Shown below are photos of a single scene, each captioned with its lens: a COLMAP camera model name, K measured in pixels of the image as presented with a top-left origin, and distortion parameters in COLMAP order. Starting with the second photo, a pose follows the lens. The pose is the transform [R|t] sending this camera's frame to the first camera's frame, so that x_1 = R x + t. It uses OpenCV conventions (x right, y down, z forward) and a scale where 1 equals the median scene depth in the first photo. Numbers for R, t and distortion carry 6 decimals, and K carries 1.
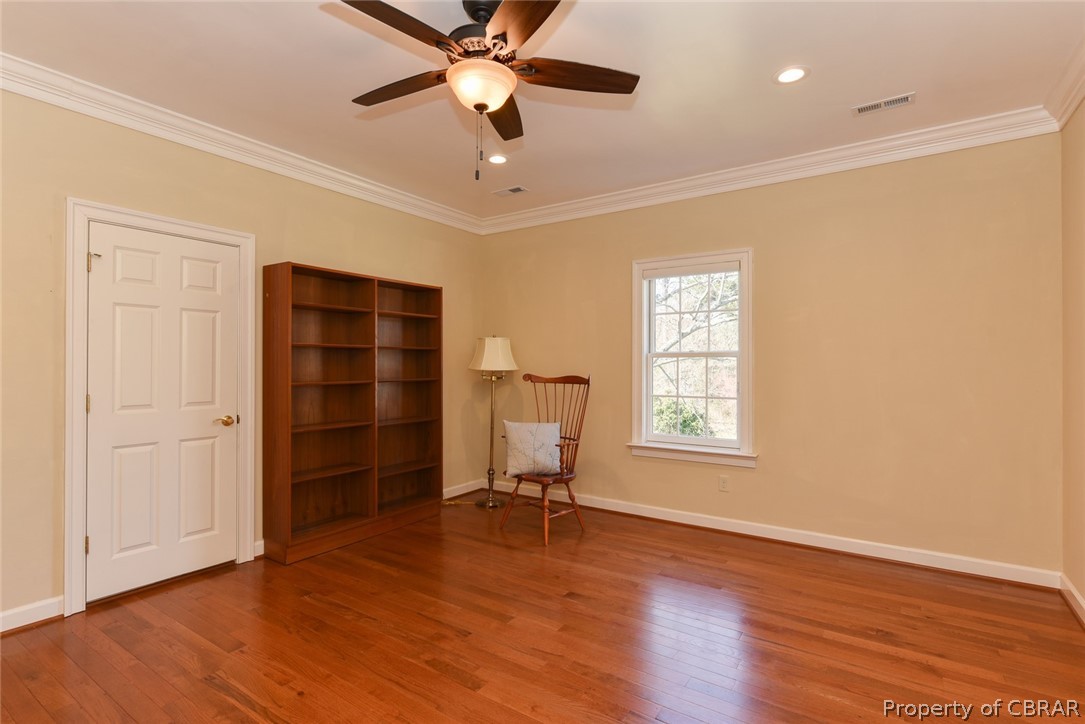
lens RADIAL K [[526.7, 0, 542.5], [0, 526.7, 362.0], [0, 0, 1]] dist [0.000730, 0.000118]
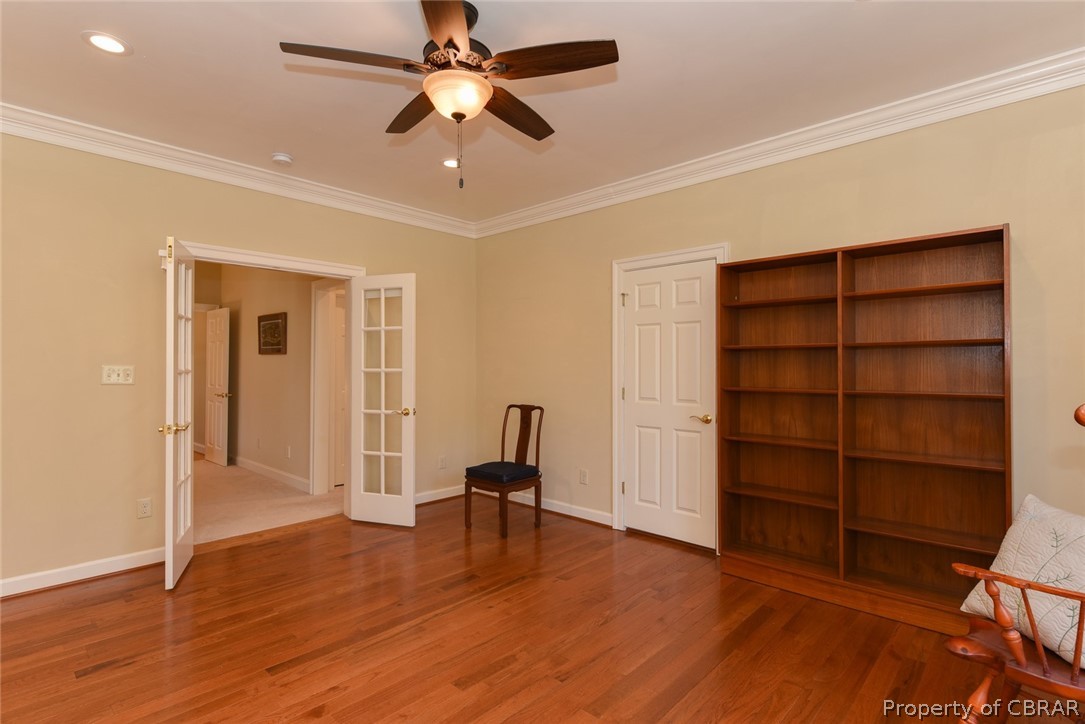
lens RADIAL K [[526.7, 0, 542.5], [0, 526.7, 362.0], [0, 0, 1]] dist [0.000730, 0.000118]
pose [[-0.151343, -0.007366, -0.988454, 0.671327], [0.000280, 0.999972, -0.007495, 0.000467], [0.988481, -0.001411, -0.151336, 1.021736]]
